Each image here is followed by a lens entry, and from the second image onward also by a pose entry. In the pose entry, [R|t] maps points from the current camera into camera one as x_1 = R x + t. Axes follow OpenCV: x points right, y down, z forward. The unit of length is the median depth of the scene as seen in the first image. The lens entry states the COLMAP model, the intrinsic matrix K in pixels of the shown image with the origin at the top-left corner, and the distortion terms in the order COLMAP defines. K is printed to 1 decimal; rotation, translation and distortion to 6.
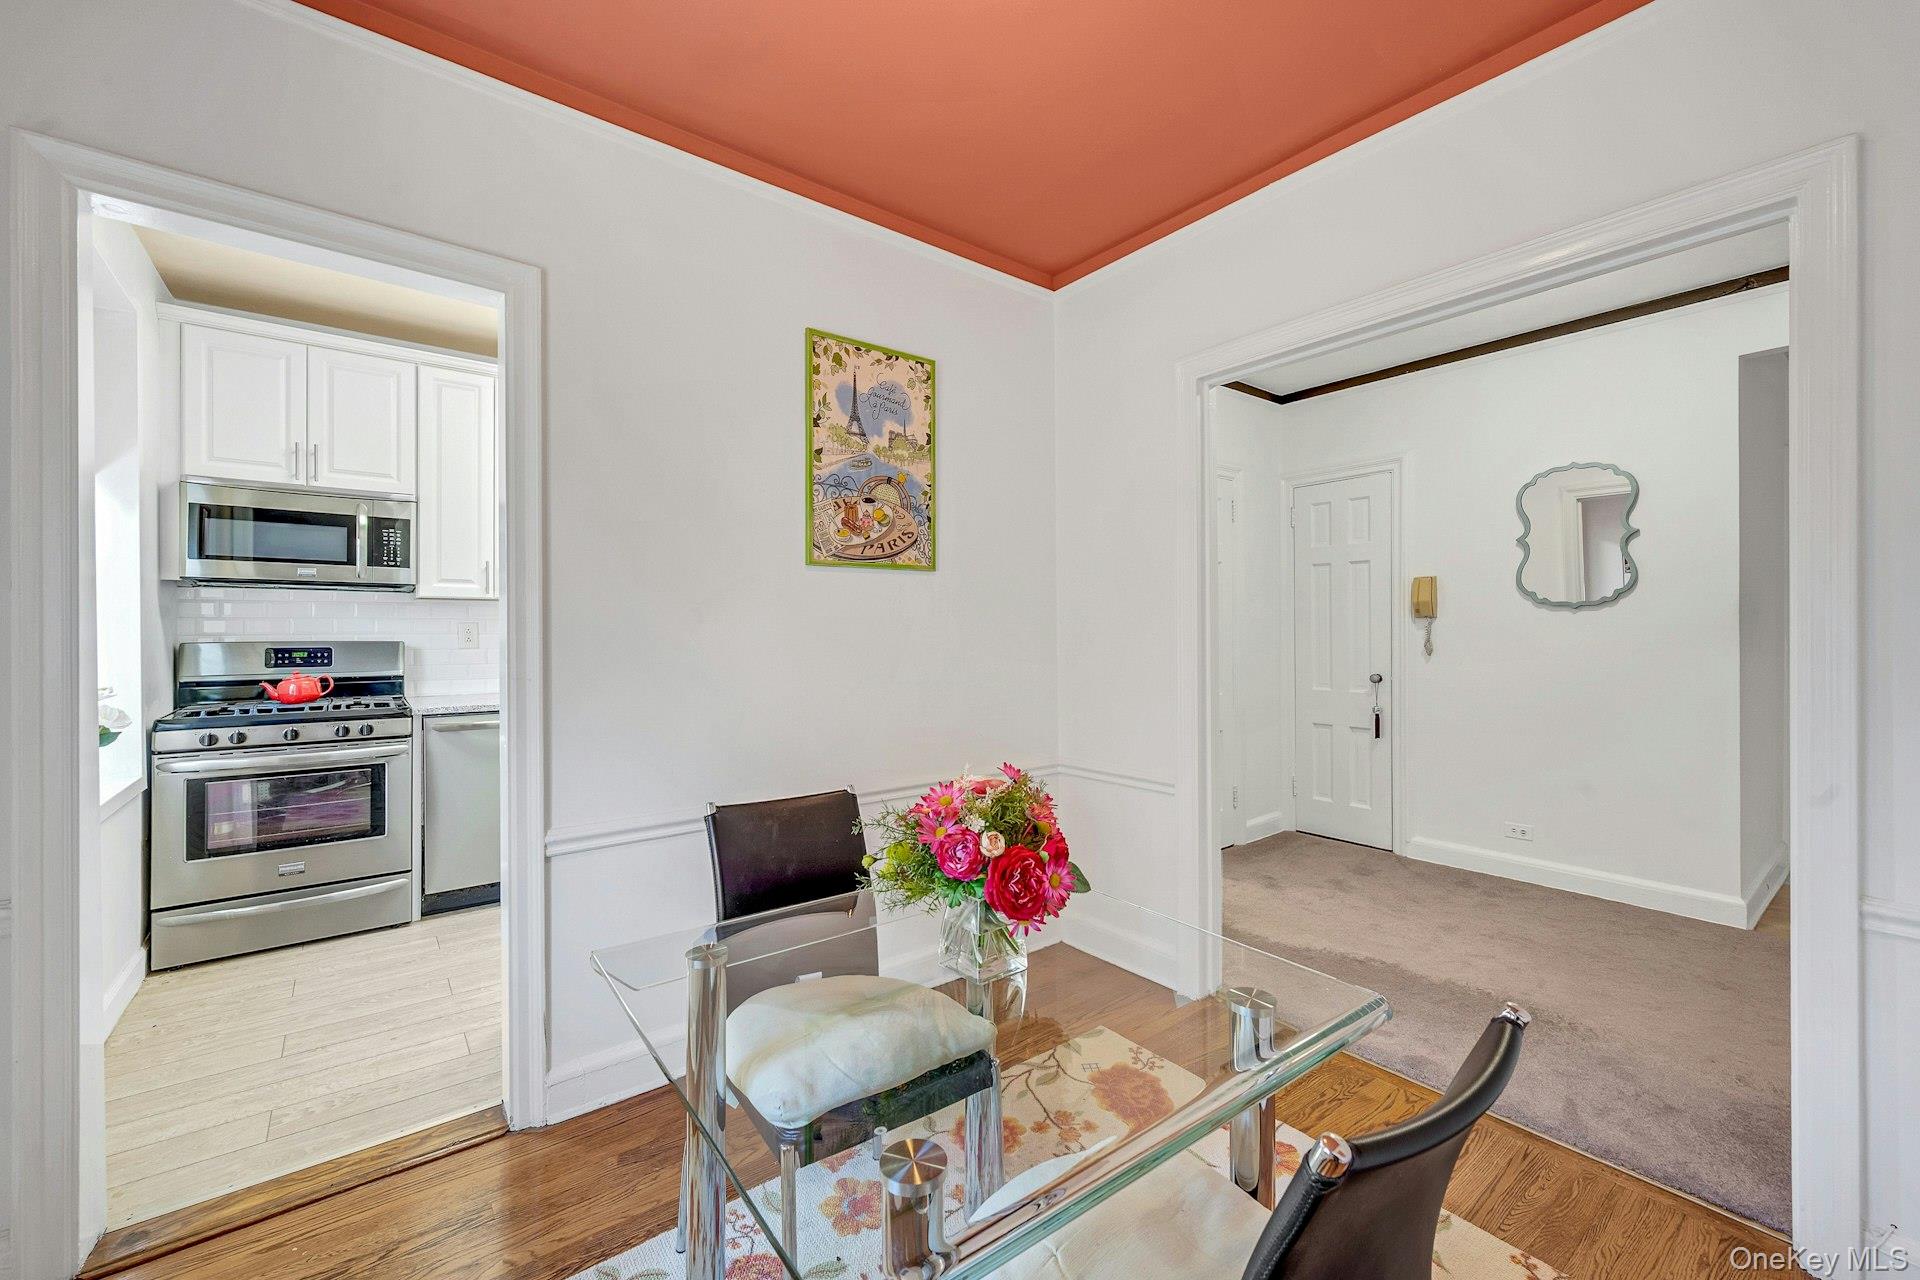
lens RADIAL K [[775.4, 0, 958.9], [0, 775.4, 634.1], [0, 0, 1]] dist [0.001542, -0.000894]
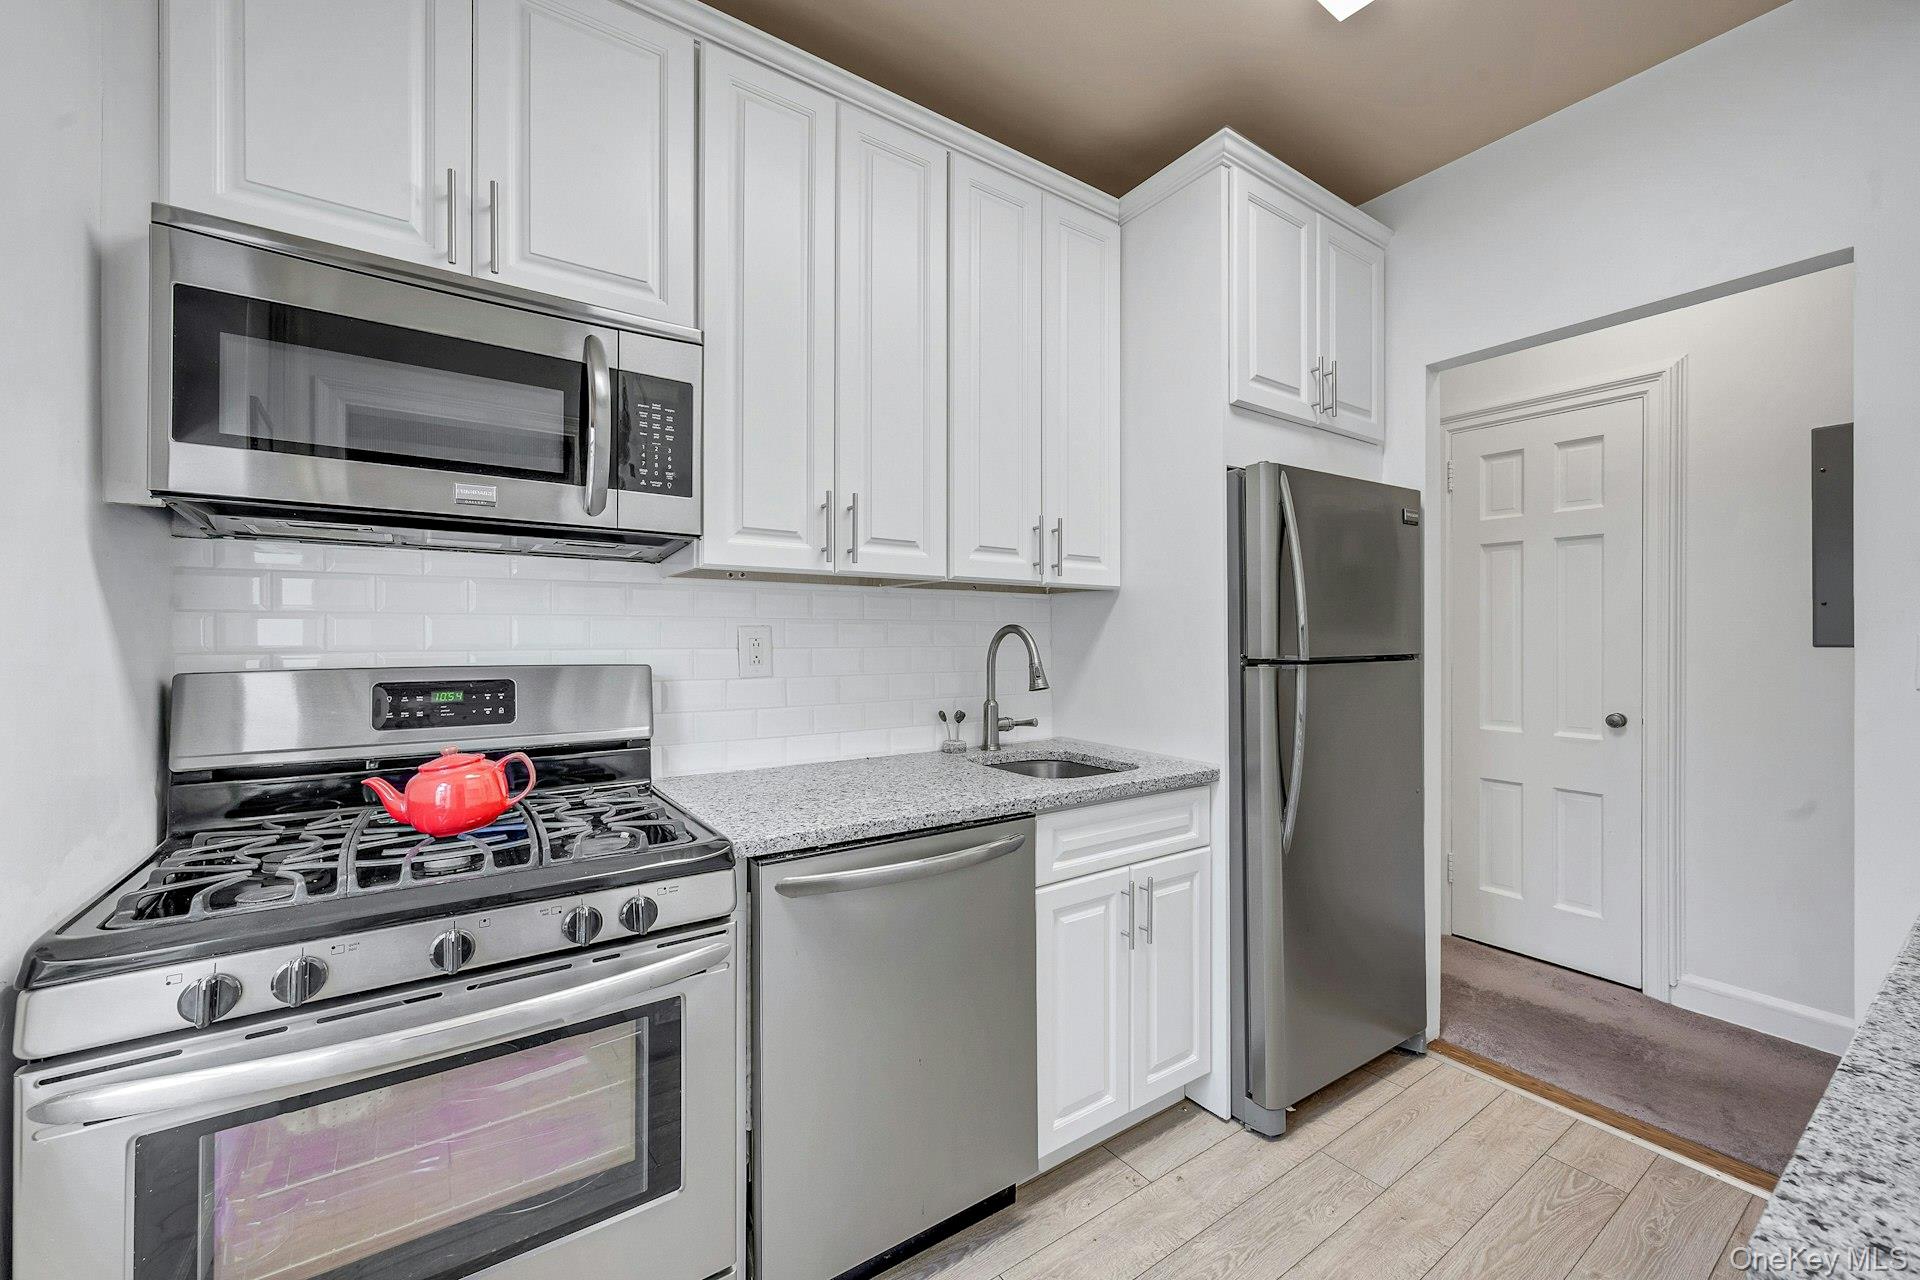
lens RADIAL K [[775.4, 0, 972.7], [0, 775.4, 641.6], [0, 0, 1]] dist [0.001542, -0.000894]
pose [[0.998448, -0.000330, -0.055699, -0.561879], [0.000246, 0.999999, -0.001504, -0.004176], [0.055700, 0.001488, 0.998446, 0.615737]]
